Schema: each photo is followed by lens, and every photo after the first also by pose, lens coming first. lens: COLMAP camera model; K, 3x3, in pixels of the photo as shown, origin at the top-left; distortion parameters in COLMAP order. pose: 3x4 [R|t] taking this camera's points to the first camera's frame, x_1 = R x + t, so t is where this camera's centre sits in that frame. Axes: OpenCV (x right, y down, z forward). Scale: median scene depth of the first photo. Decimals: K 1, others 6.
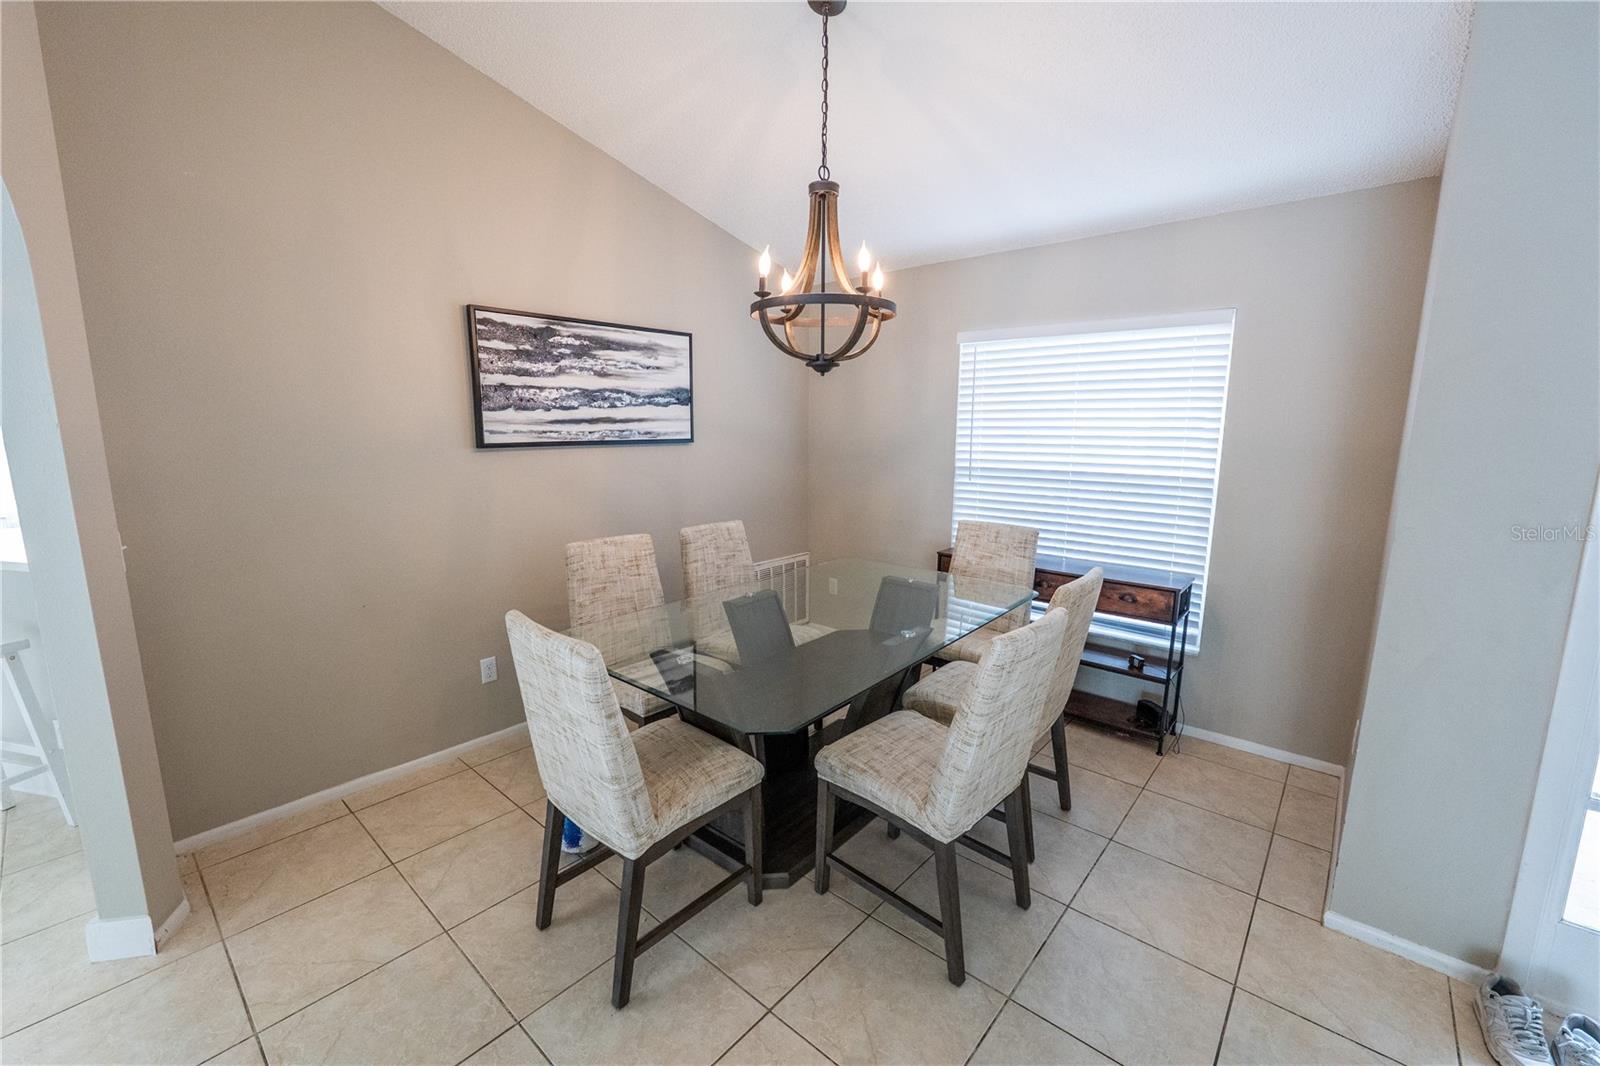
lens RADIAL K [[656.6, 0, 792.6], [0, 656.6, 531.6], [0, 0, 1]] dist [-0.012537, 0.000028]
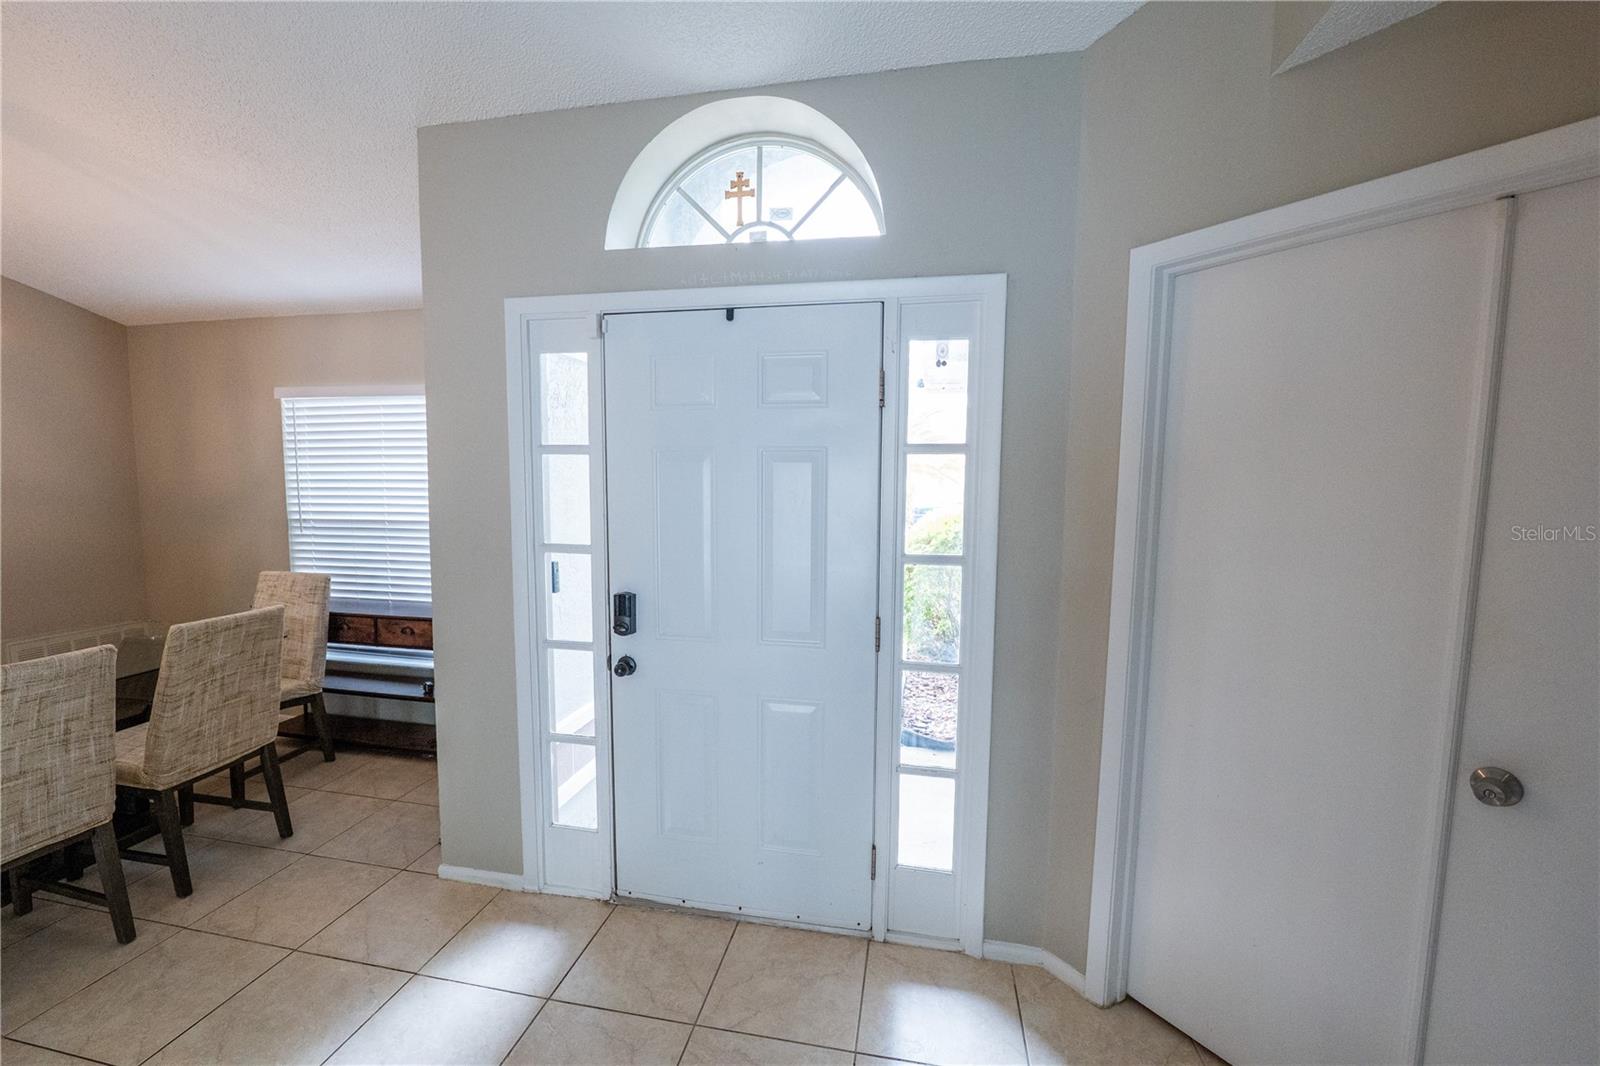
lens RADIAL K [[656.6, 0, 795.1], [0, 656.6, 533.0], [0, 0, 1]] dist [-0.012537, 0.000028]
pose [[0.866297, -0.038199, 0.498067, 0.533107], [0.076728, 0.995415, -0.057110, 0.049470], [-0.493602, 0.087690, 0.865256, -0.307550]]
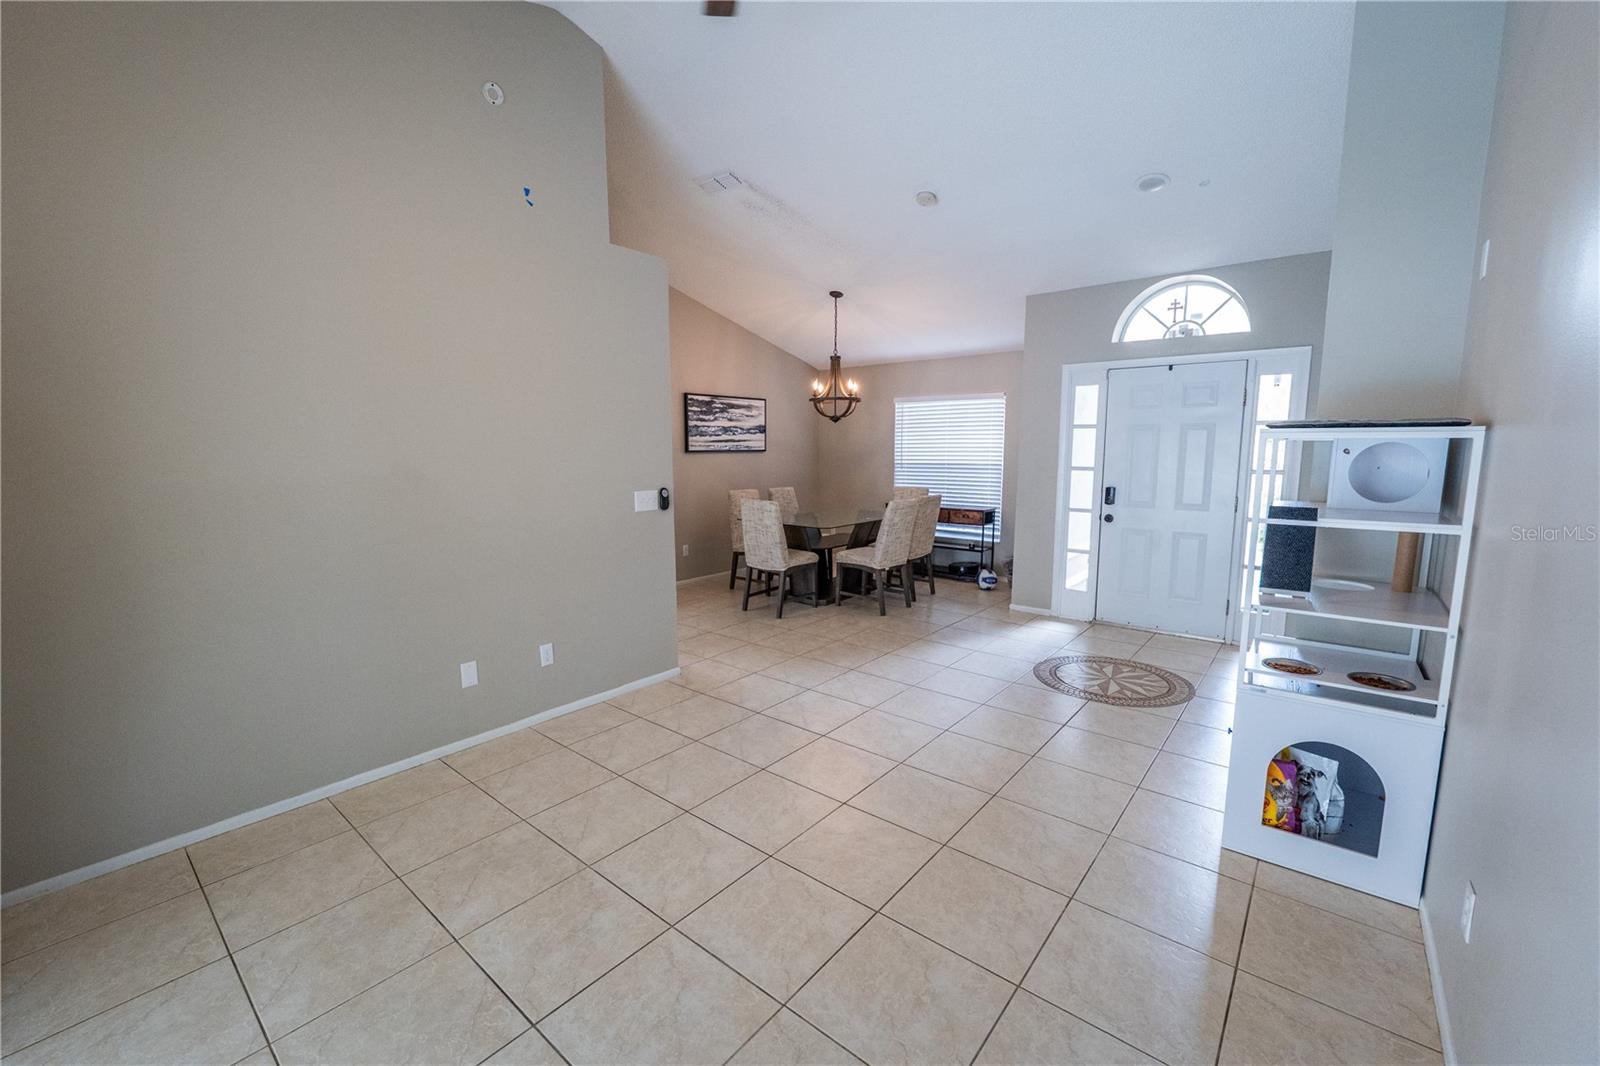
lens RADIAL K [[656.6, 0, 790.2], [0, 656.6, 535.2], [0, 0, 1]] dist [-0.012537, 0.000028]
pose [[0.999648, -0.009211, 0.024874, -0.160882], [0.009976, 0.999476, -0.030800, 0.232362], [-0.024577, 0.031038, 0.999216, -1.280260]]
